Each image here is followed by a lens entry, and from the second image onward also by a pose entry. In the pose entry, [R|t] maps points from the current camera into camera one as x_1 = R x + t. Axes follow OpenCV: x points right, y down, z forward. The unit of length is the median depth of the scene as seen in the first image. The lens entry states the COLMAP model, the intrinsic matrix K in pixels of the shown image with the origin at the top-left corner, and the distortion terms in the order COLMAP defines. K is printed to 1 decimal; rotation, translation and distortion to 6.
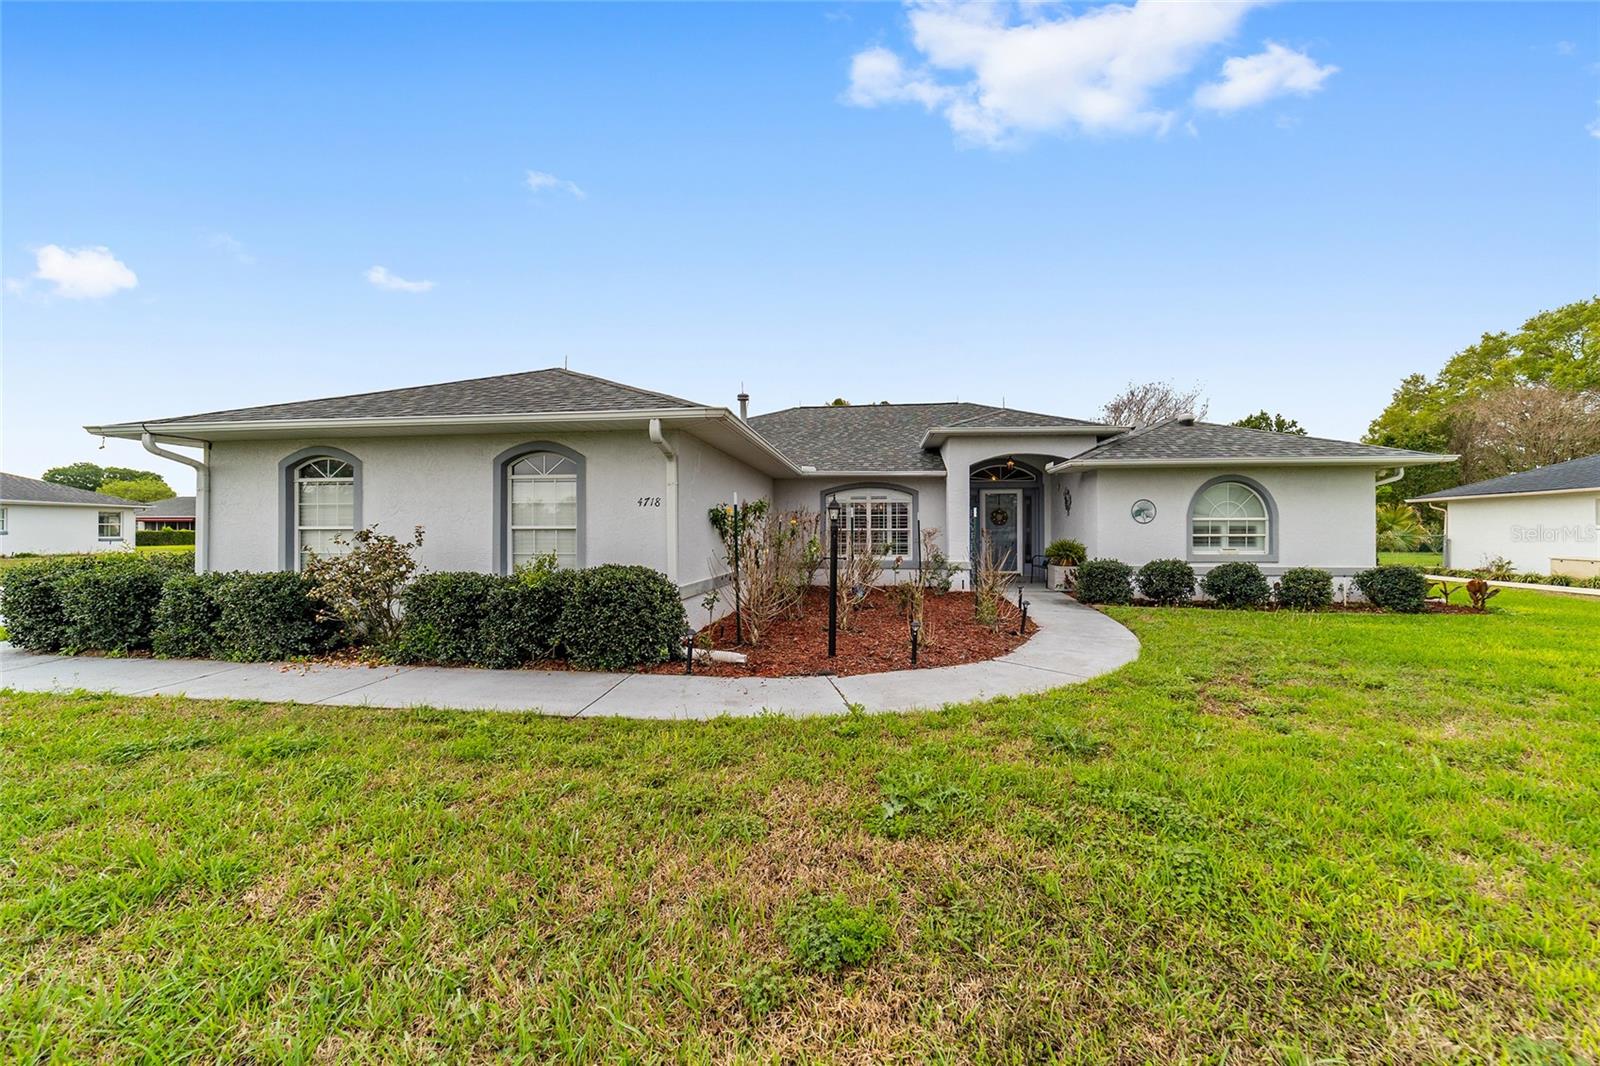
lens RADIAL K [[614.2, 0, 800.0], [0, 614.2, 533.0], [0, 0, 1]] dist [-0.013951, 0.006761]
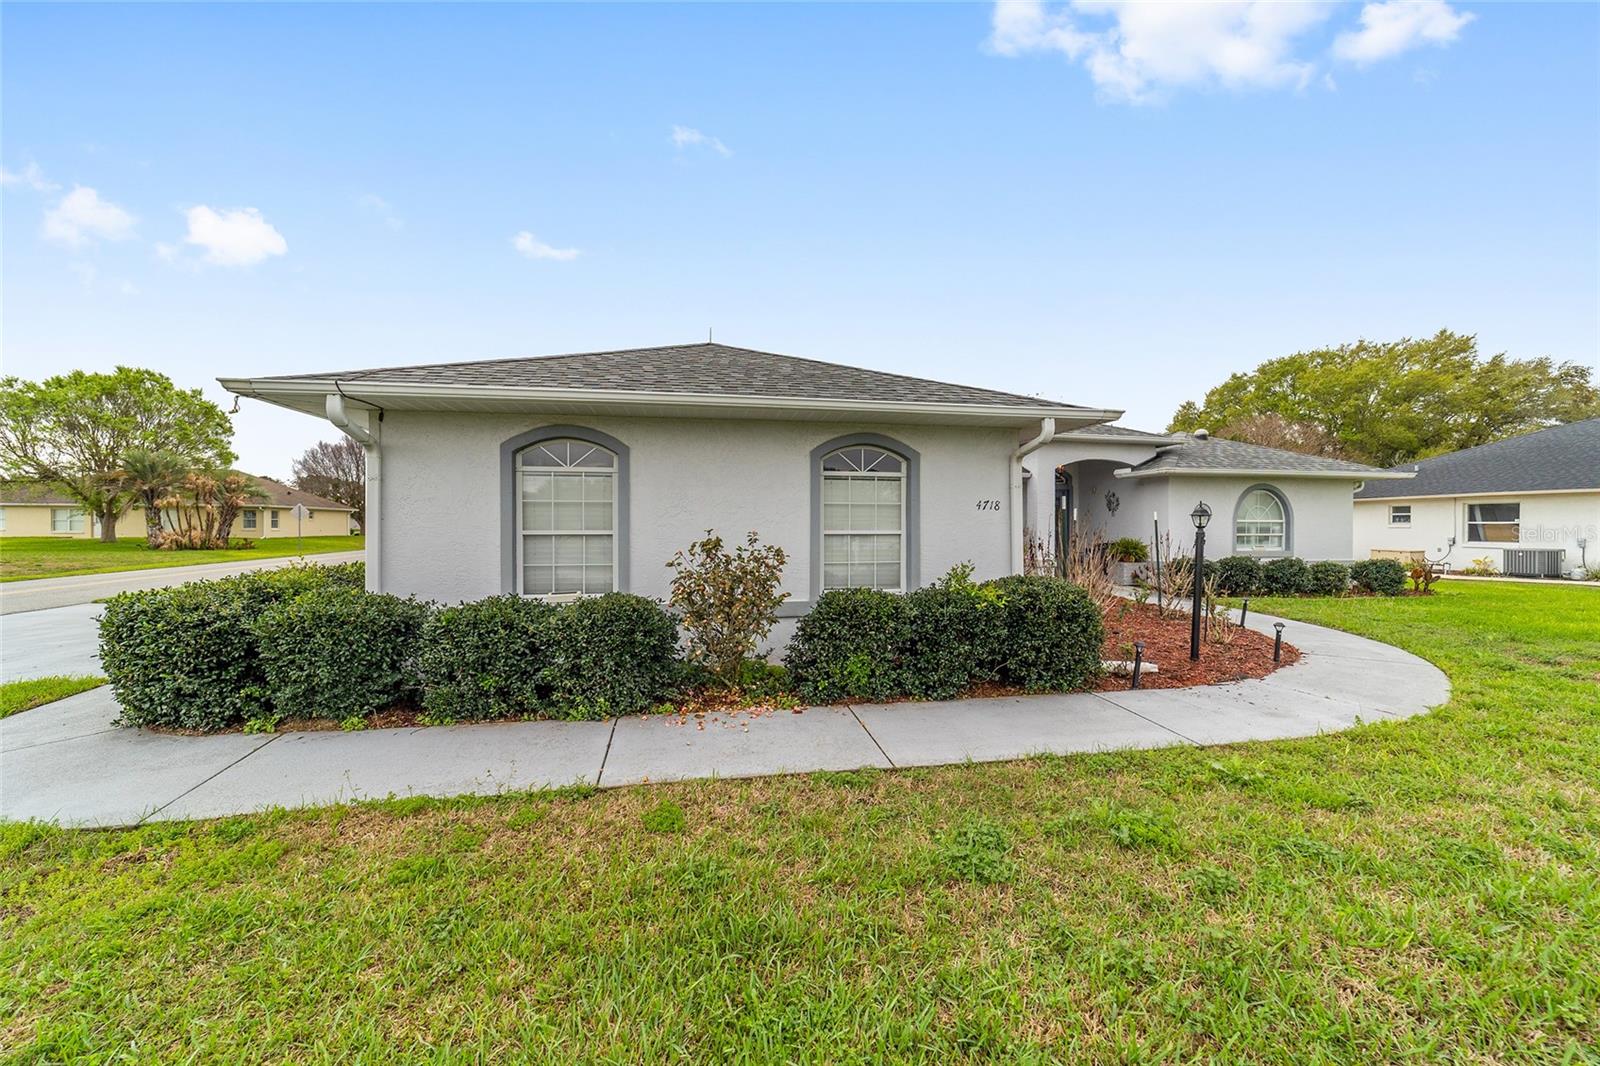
lens RADIAL K [[614.2, 0, 800.0], [0, 614.2, 533.0], [0, 0, 1]] dist [-0.013951, 0.006761]
pose [[0.955363, -0.001678, 0.295430, -0.546807], [-0.002259, 0.999913, 0.012985, -0.013922], [-0.295426, -0.013073, 0.955276, 0.138014]]
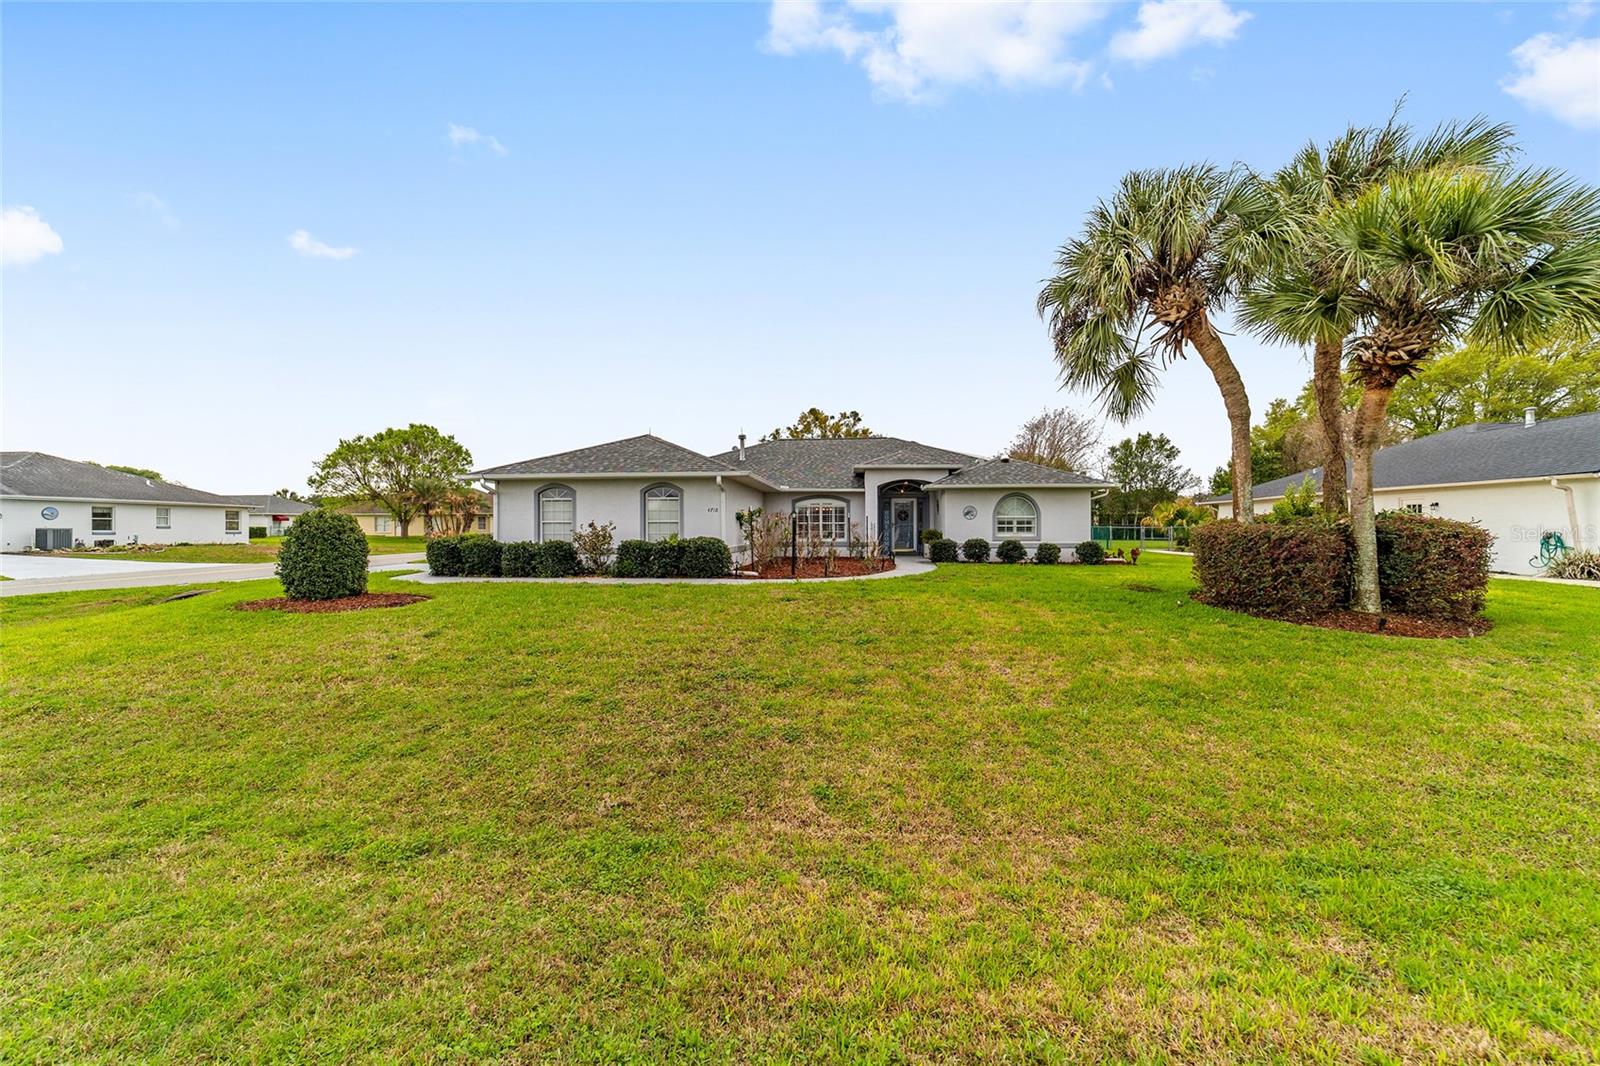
lens RADIAL K [[618.5, 0, 800.0], [0, 618.5, 533.0], [0, 0, 1]] dist [-0.013333, 0.000052]
pose [[0.999443, -0.000856, 0.033368, -0.001340], [0.000640, 0.999979, 0.006511, 0.013541], [-0.033373, -0.006486, 0.999422, -0.884189]]
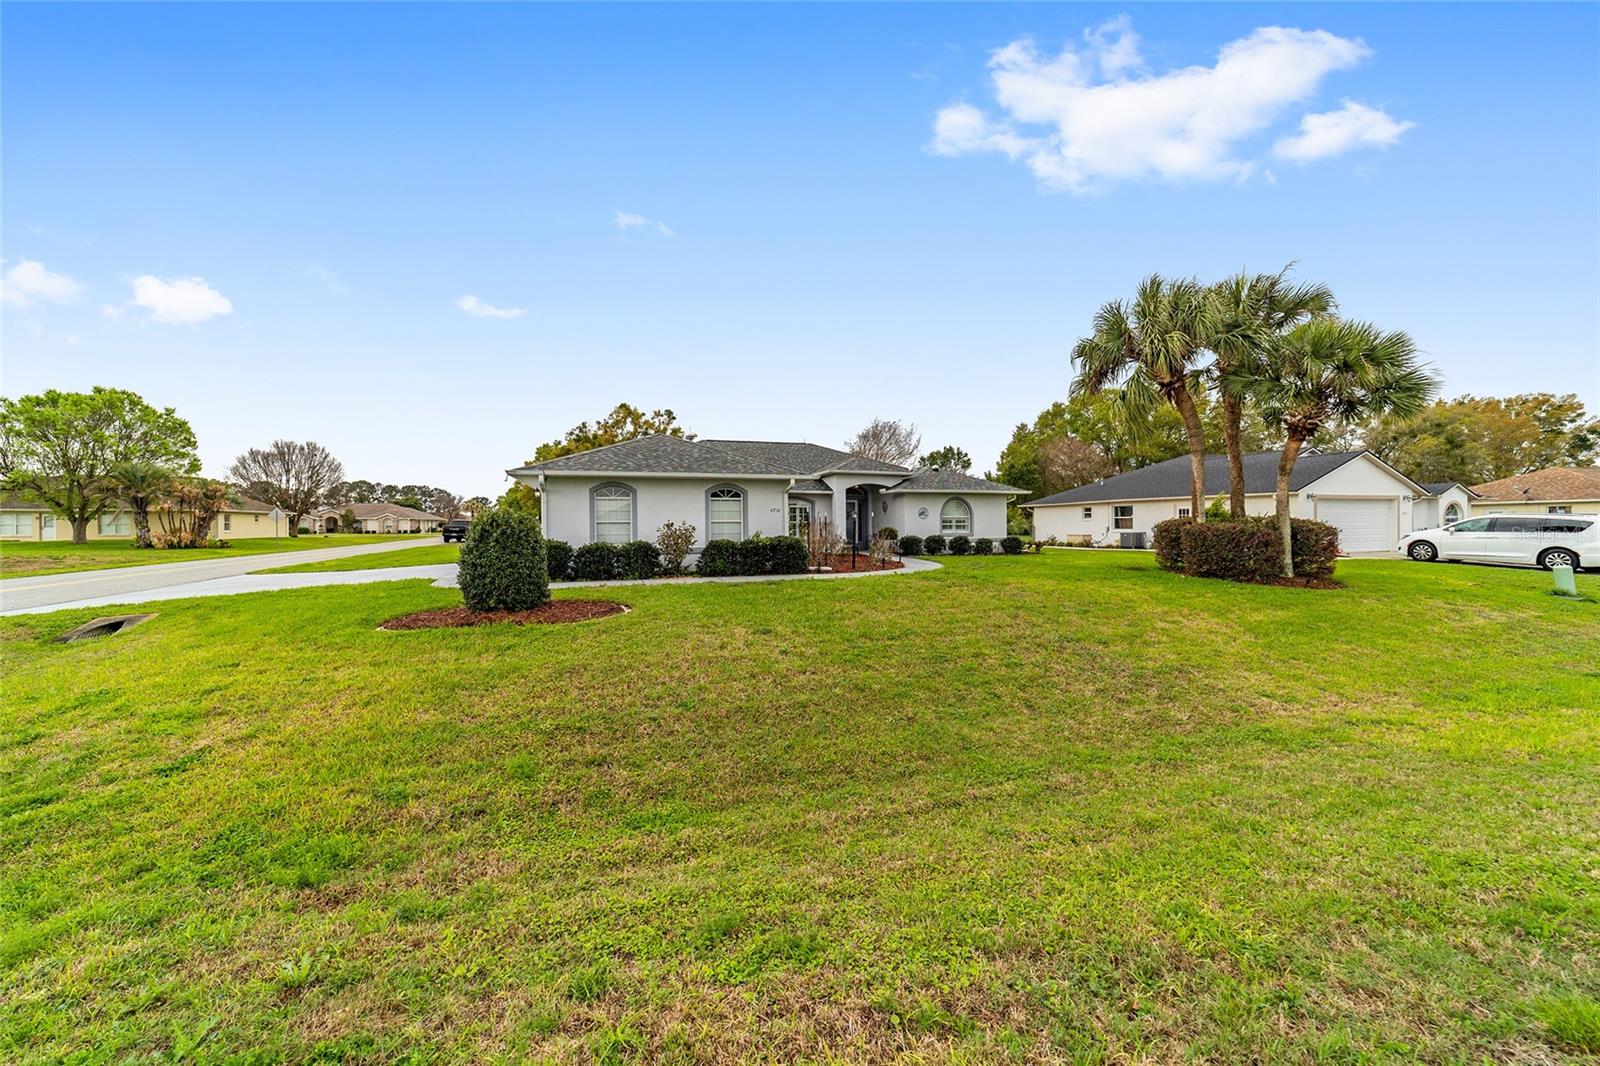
lens RADIAL K [[614.2, 0, 800.0], [0, 614.2, 533.0], [0, 0, 1]] dist [-0.013951, 0.006761]
pose [[0.905611, -0.010375, 0.423982, -0.812055], [0.005973, 0.999914, 0.011711, 0.006872], [-0.424067, -0.008073, 0.905595, -0.835559]]
